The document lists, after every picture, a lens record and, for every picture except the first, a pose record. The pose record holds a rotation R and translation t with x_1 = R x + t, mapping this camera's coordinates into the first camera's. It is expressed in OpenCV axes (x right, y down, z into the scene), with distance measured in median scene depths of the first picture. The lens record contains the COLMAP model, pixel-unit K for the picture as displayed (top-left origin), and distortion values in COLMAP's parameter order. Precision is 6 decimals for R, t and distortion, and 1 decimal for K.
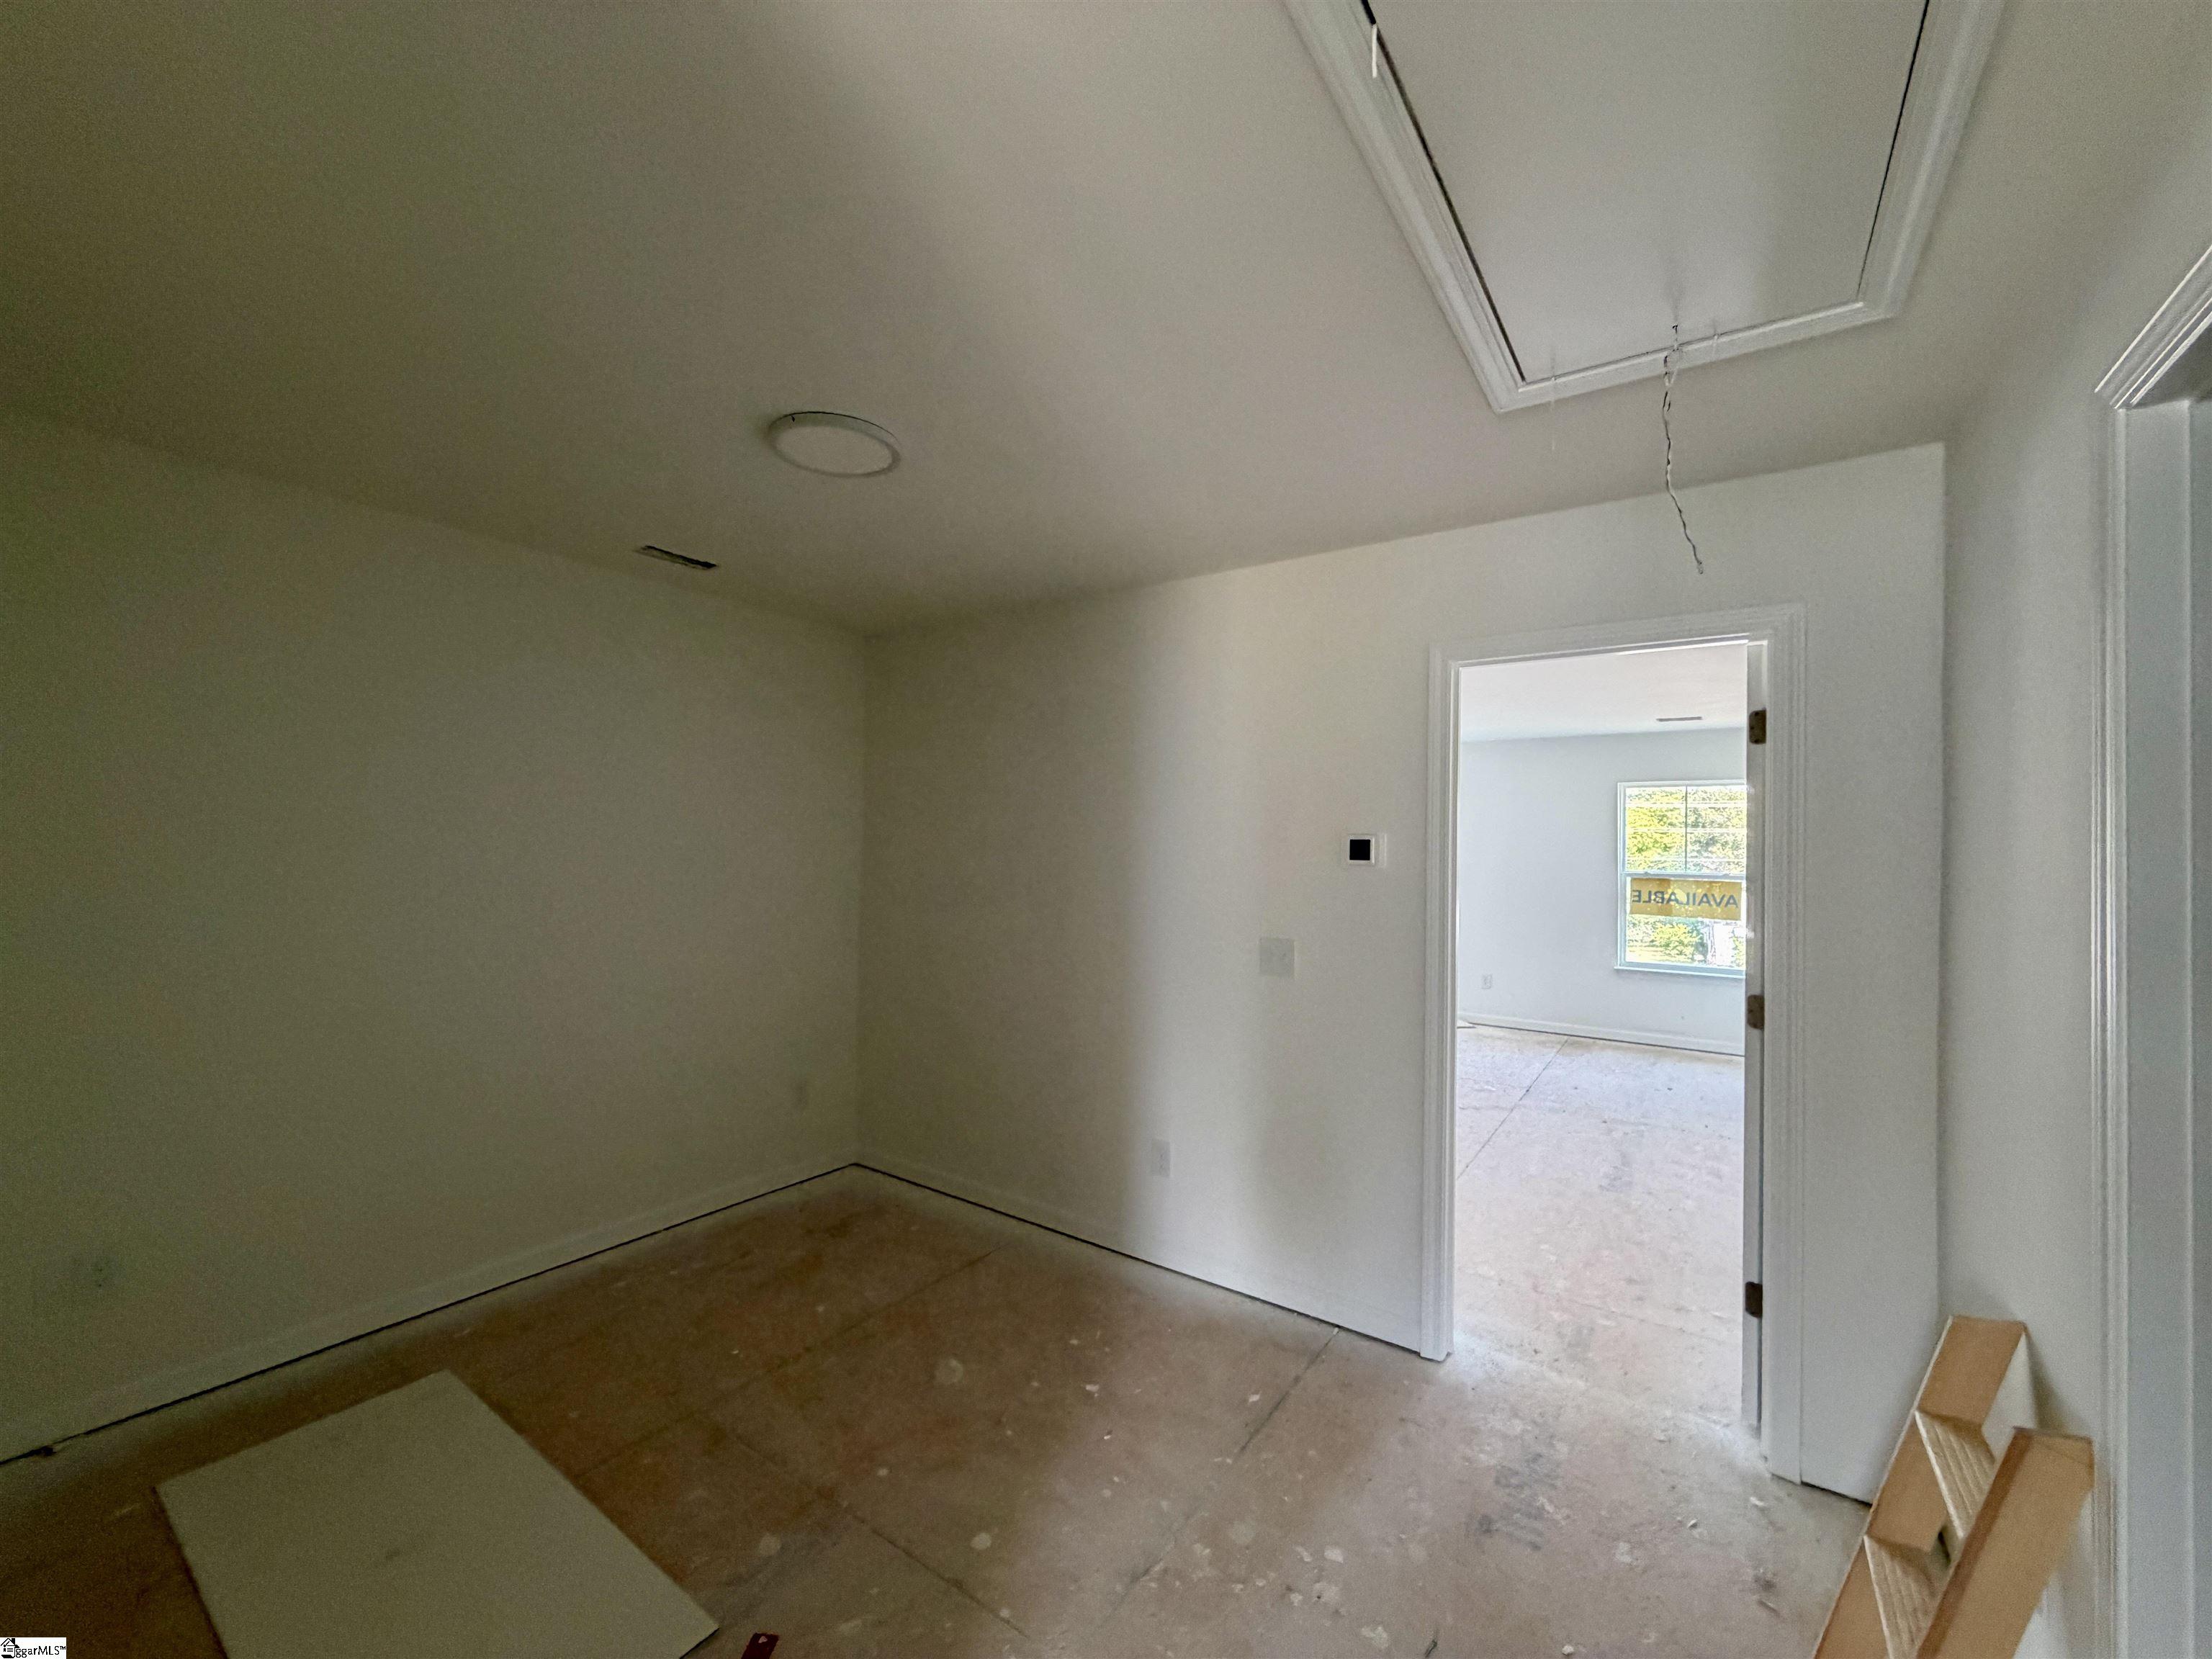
lens RADIAL K [[878.6, 0, 1106.0], [0, 878.6, 829.5], [0, 0, 1]] dist [-0.000346, -0.000071]
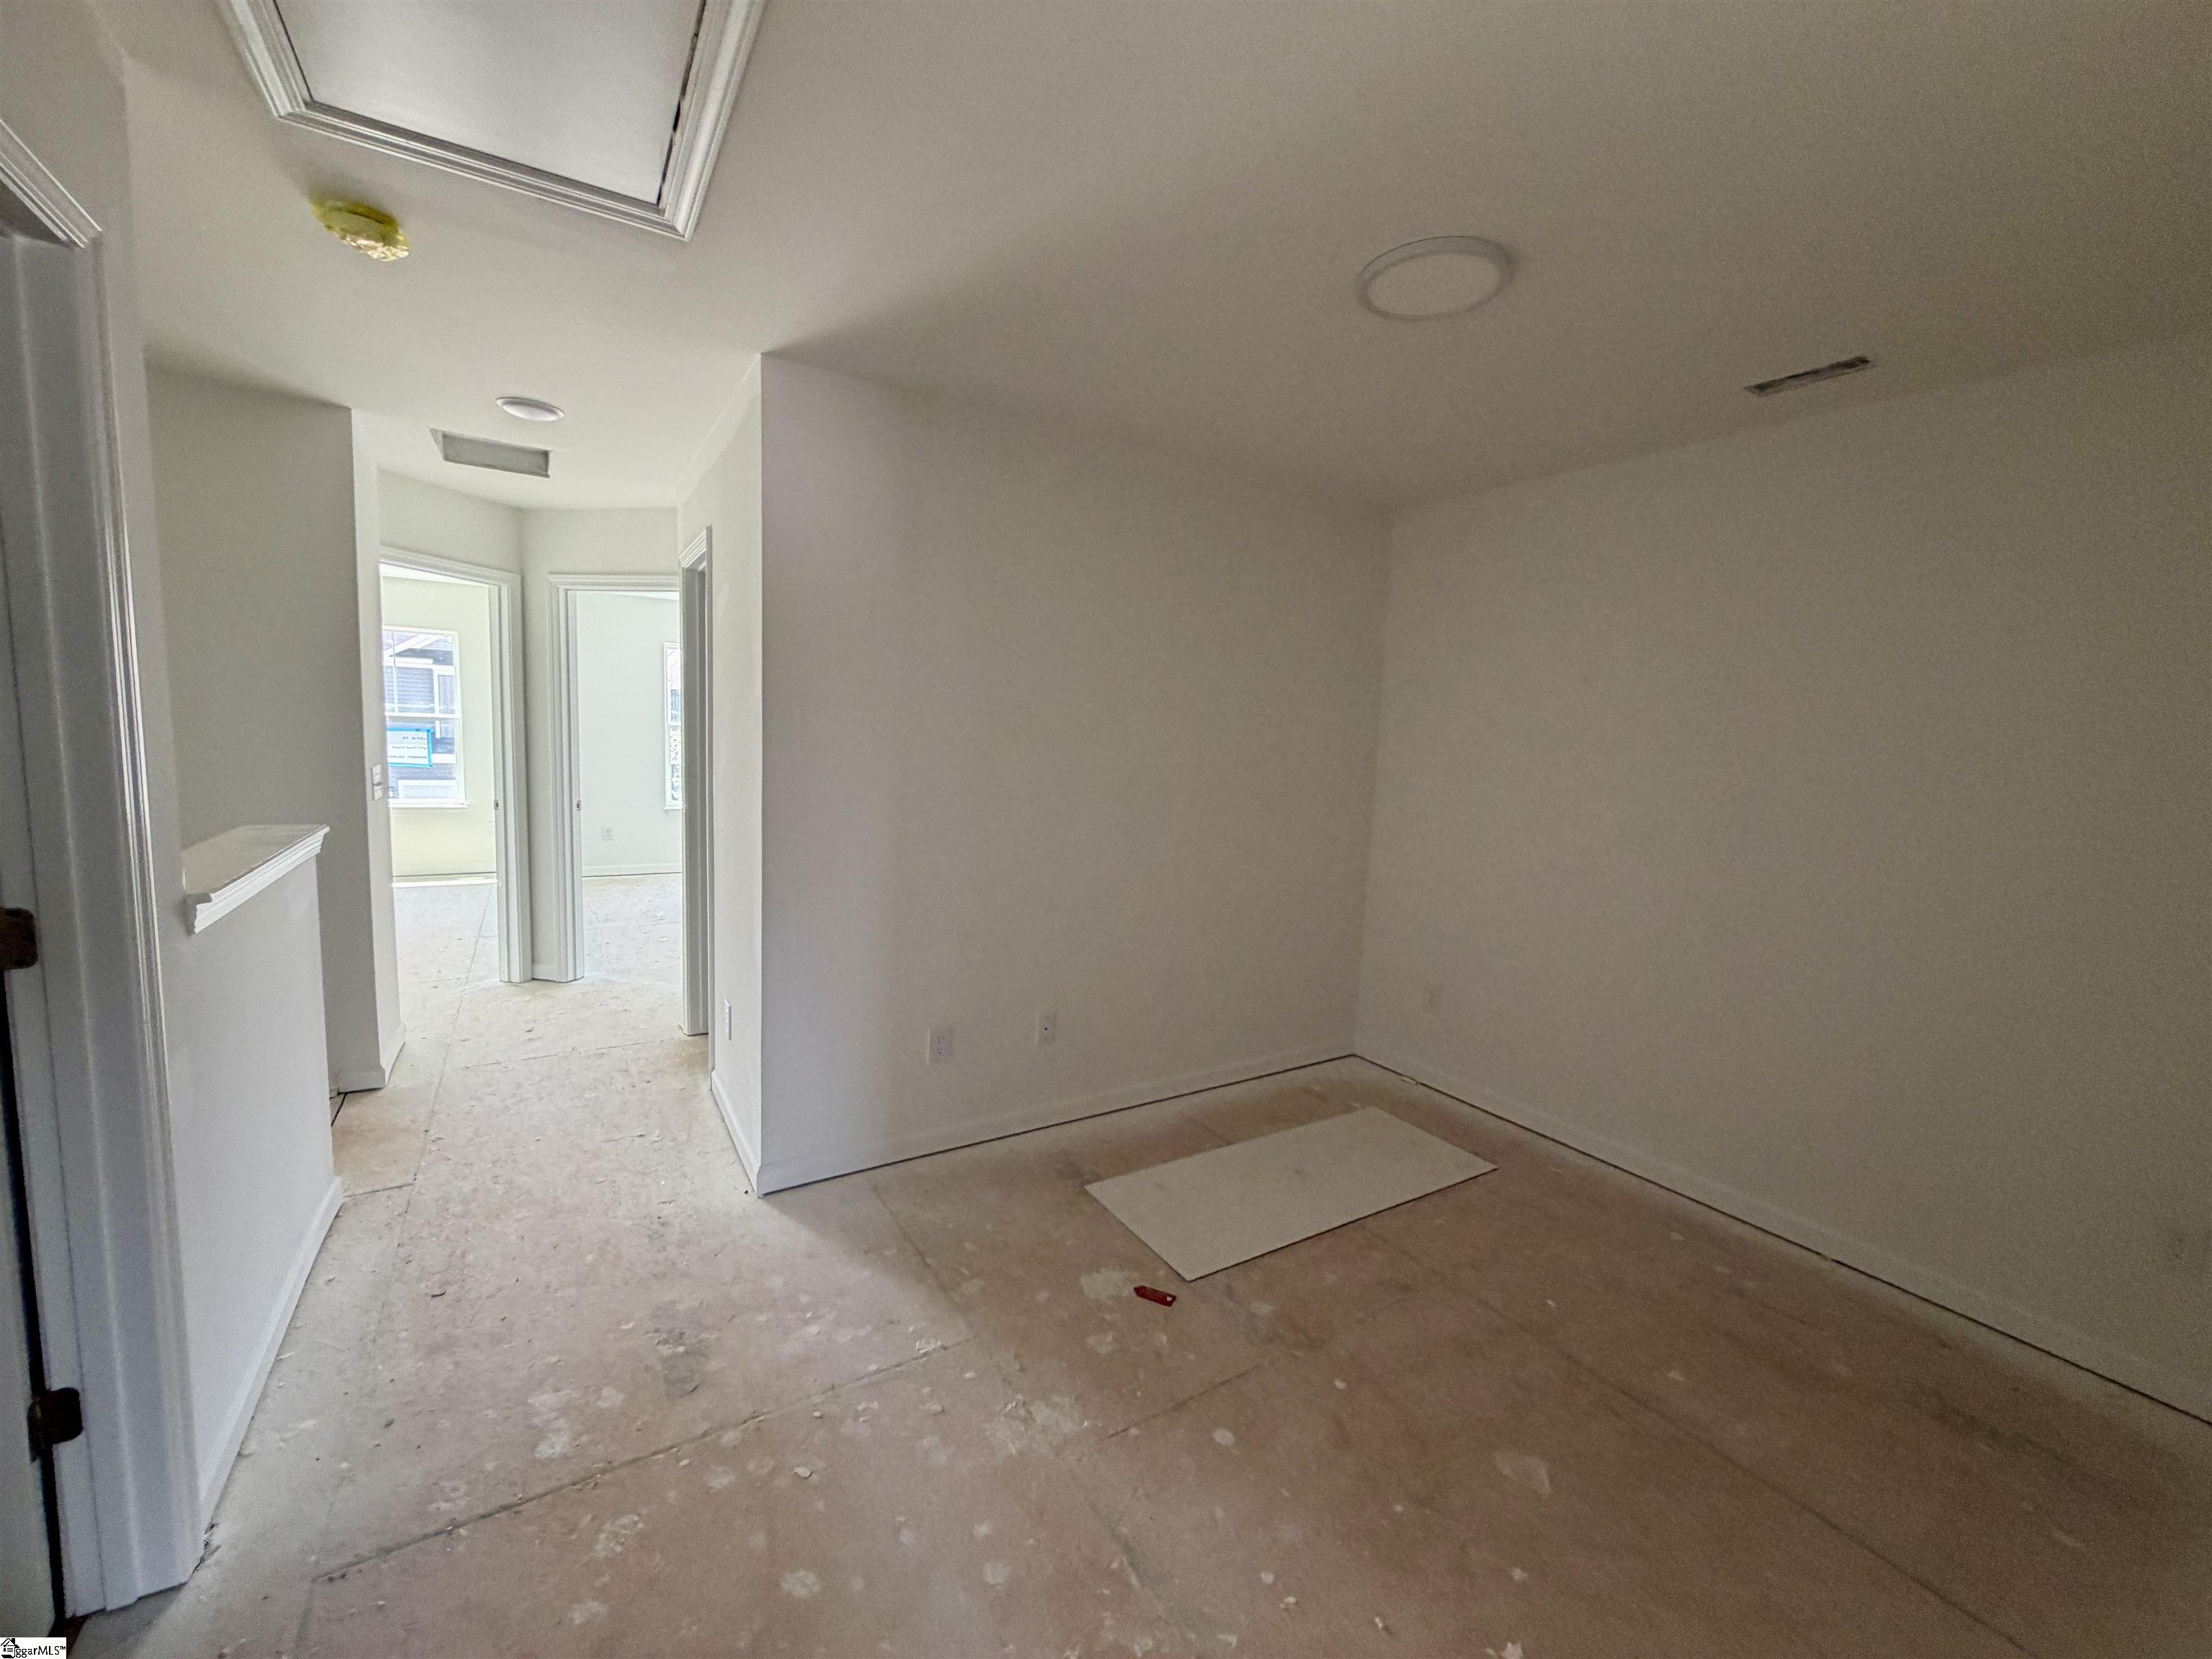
lens RADIAL K [[889.3, 0, 1106.0], [0, 889.3, 829.5], [0, 0, 1]] dist [-0.000406, -0.000047]
pose [[-0.381112, 0.061348, -0.922491, 0.724724], [-0.035533, 0.996087, 0.080922, 0.063392], [0.923846, 0.063619, -0.377441, 1.132597]]
